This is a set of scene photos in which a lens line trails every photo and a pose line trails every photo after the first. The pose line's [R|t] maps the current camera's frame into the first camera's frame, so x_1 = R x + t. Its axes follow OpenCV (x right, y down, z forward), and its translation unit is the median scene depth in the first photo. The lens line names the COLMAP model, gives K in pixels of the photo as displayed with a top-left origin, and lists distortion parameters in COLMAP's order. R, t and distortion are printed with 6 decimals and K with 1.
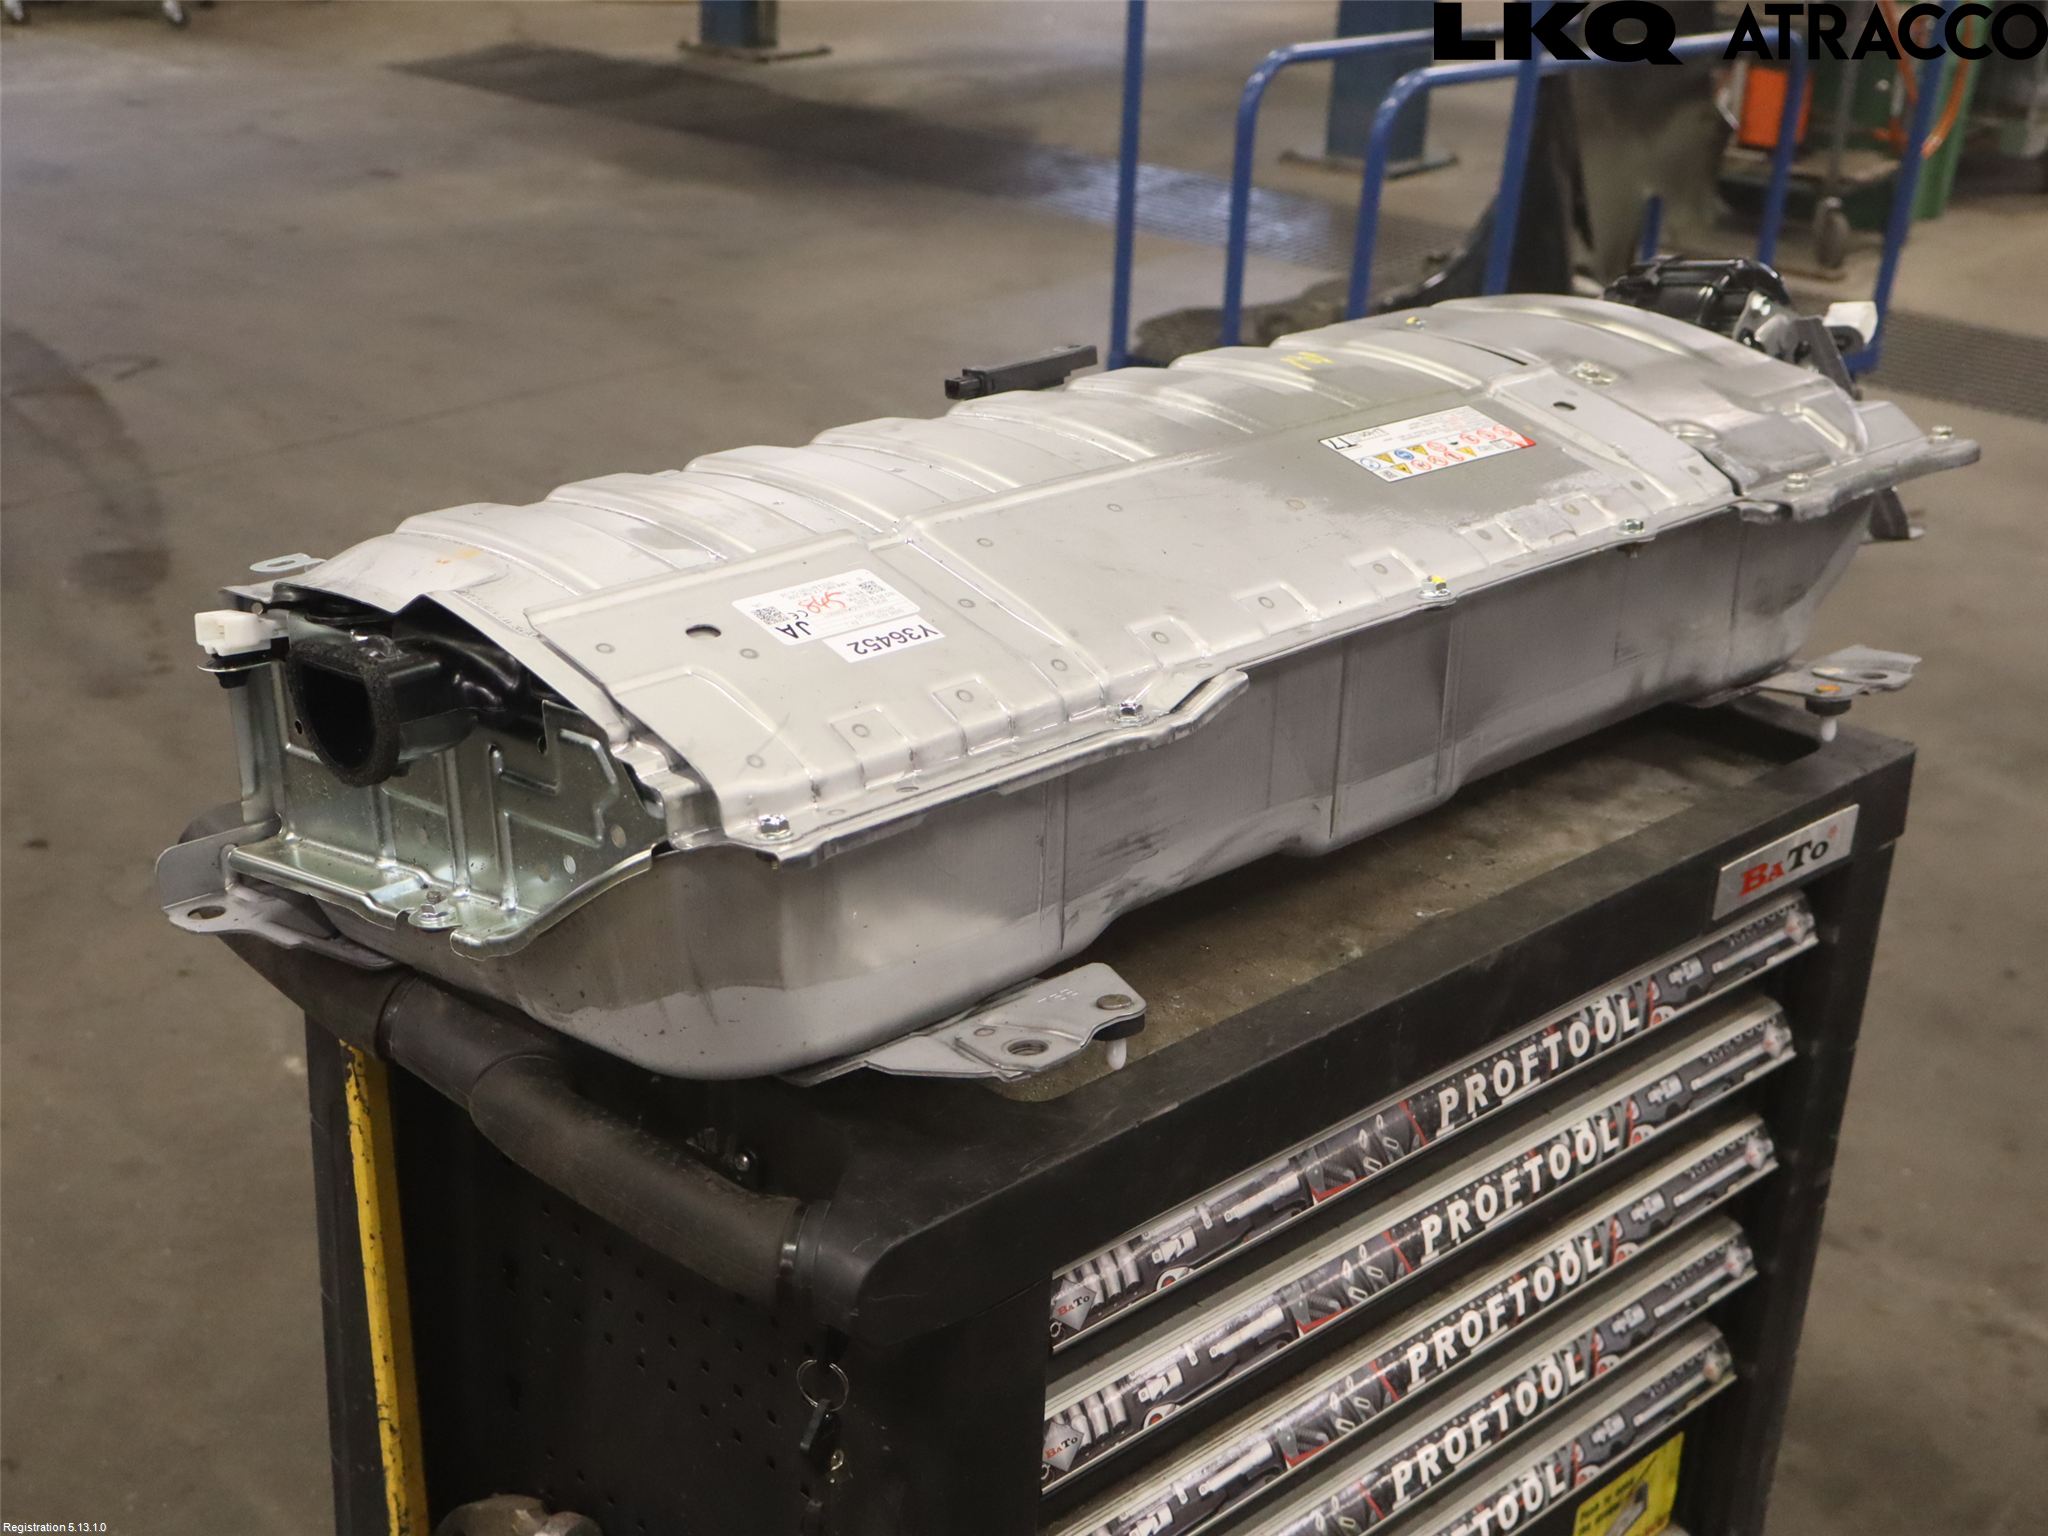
lens RADIAL K [[2357.1, 0, 1024.0], [0, 2357.1, 768.0], [0, 0, 1]] dist [0.002642, -0.000573]
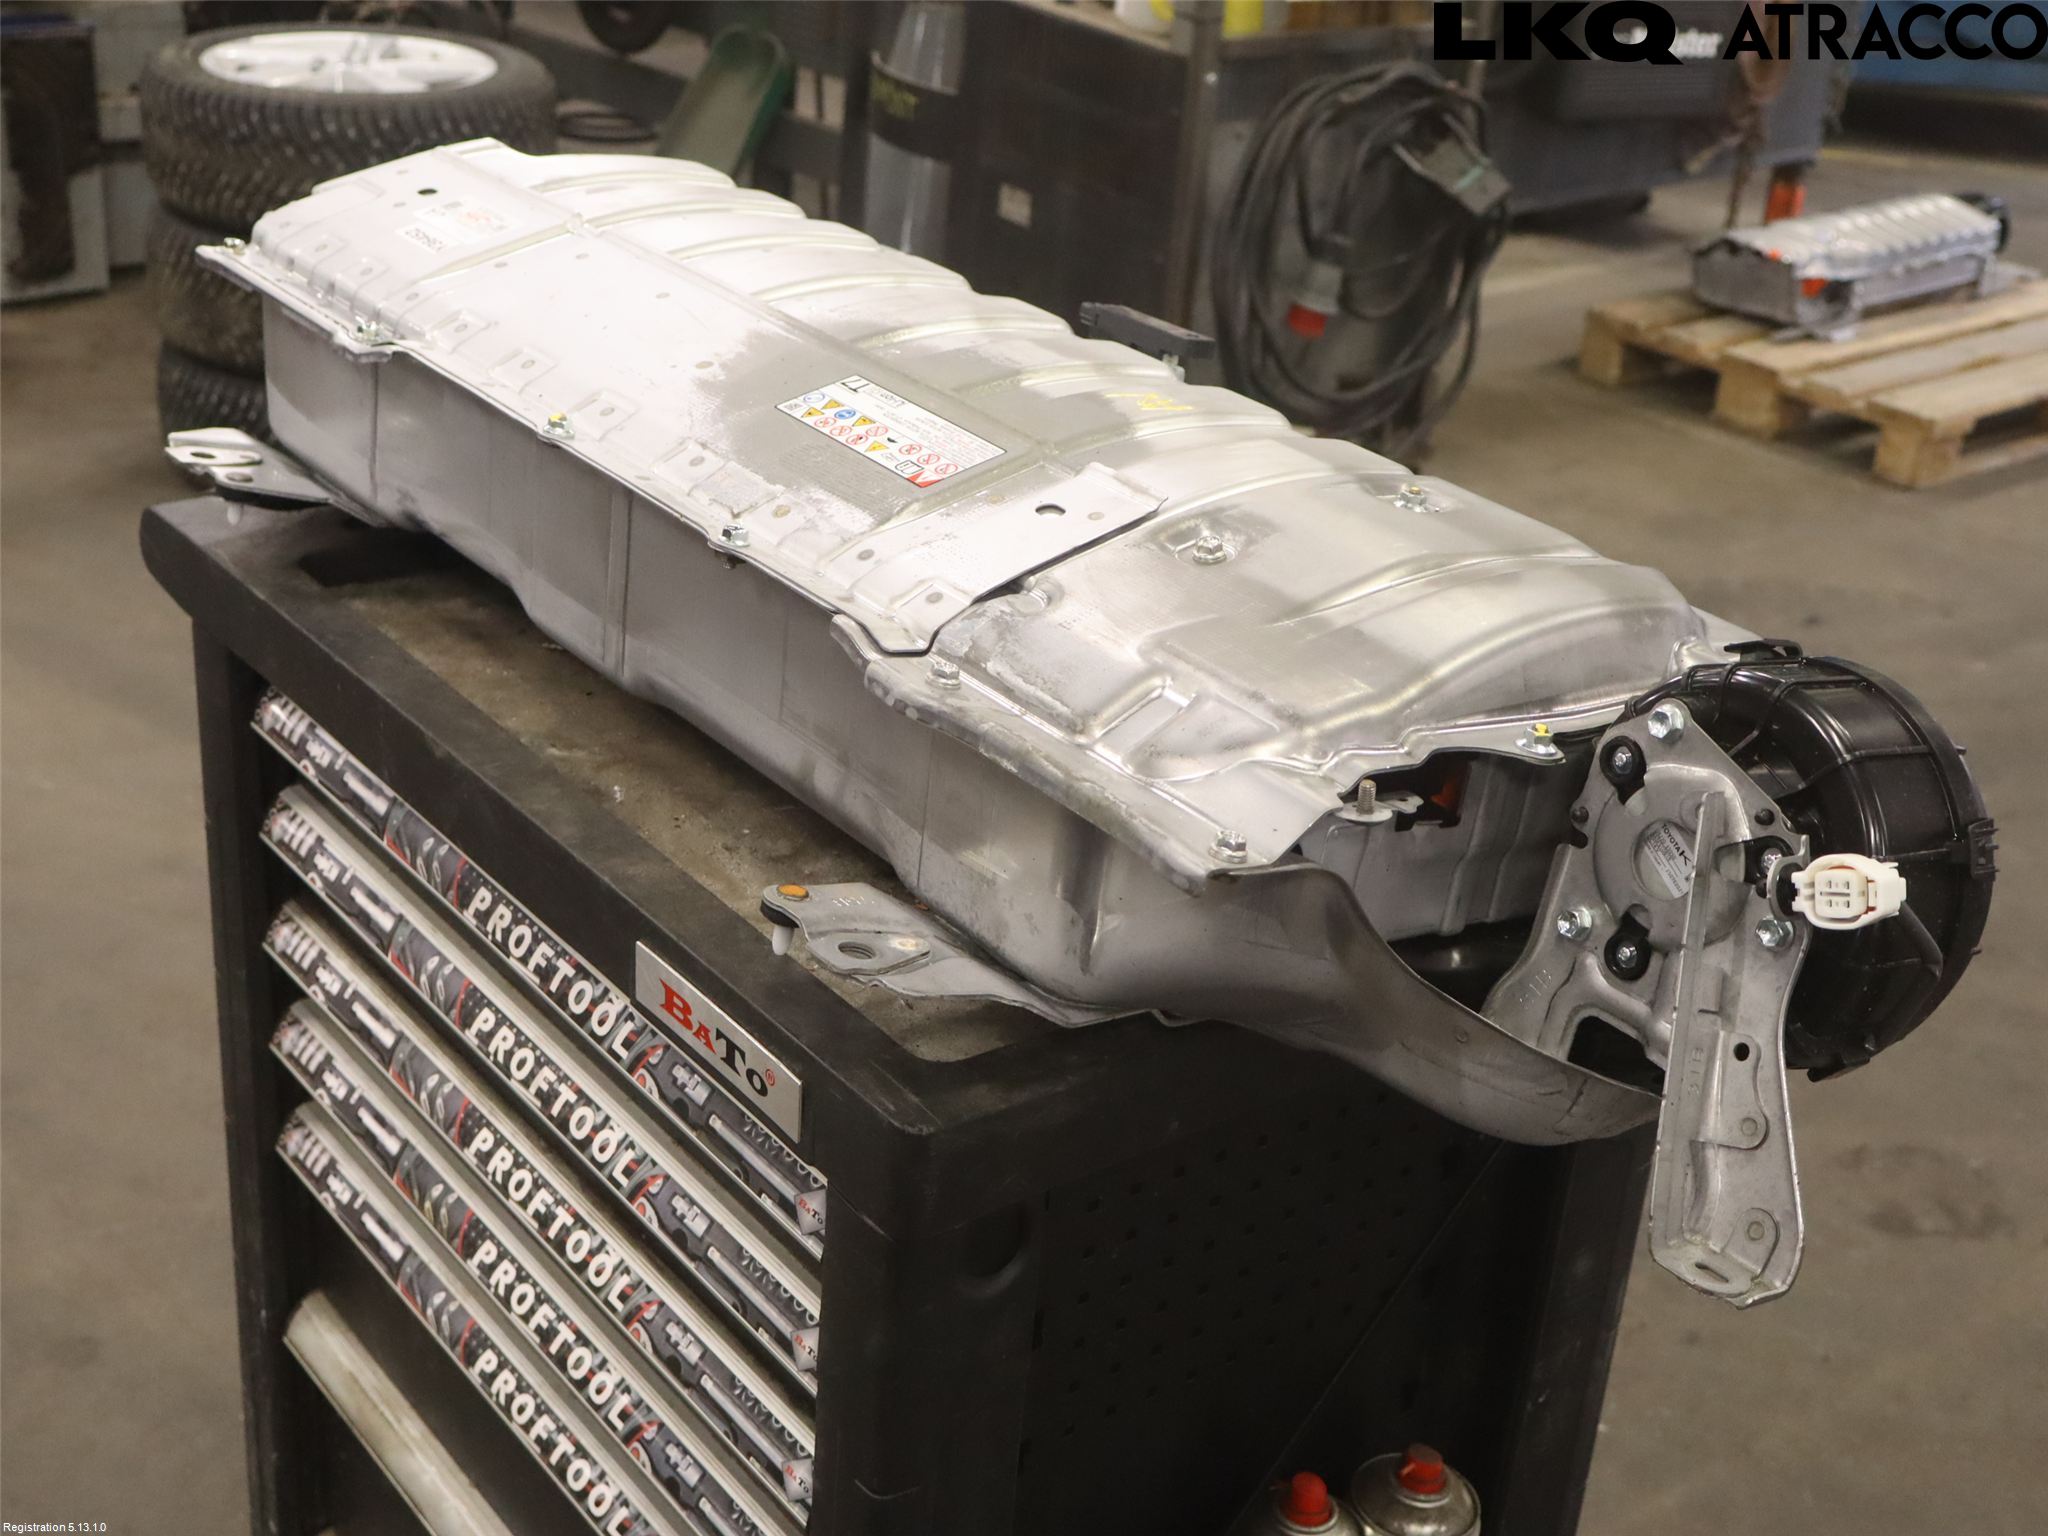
lens RADIAL K [[2357.1, 0, 1024.0], [0, 2357.1, 768.0], [0, 0, 1]] dist [0.002642, -0.000573]
pose [[-0.019605, 0.428833, -0.903171, 1.060640], [-0.497148, 0.779571, 0.380938, -0.412855], [0.867444, 0.456478, 0.197910, 0.930421]]
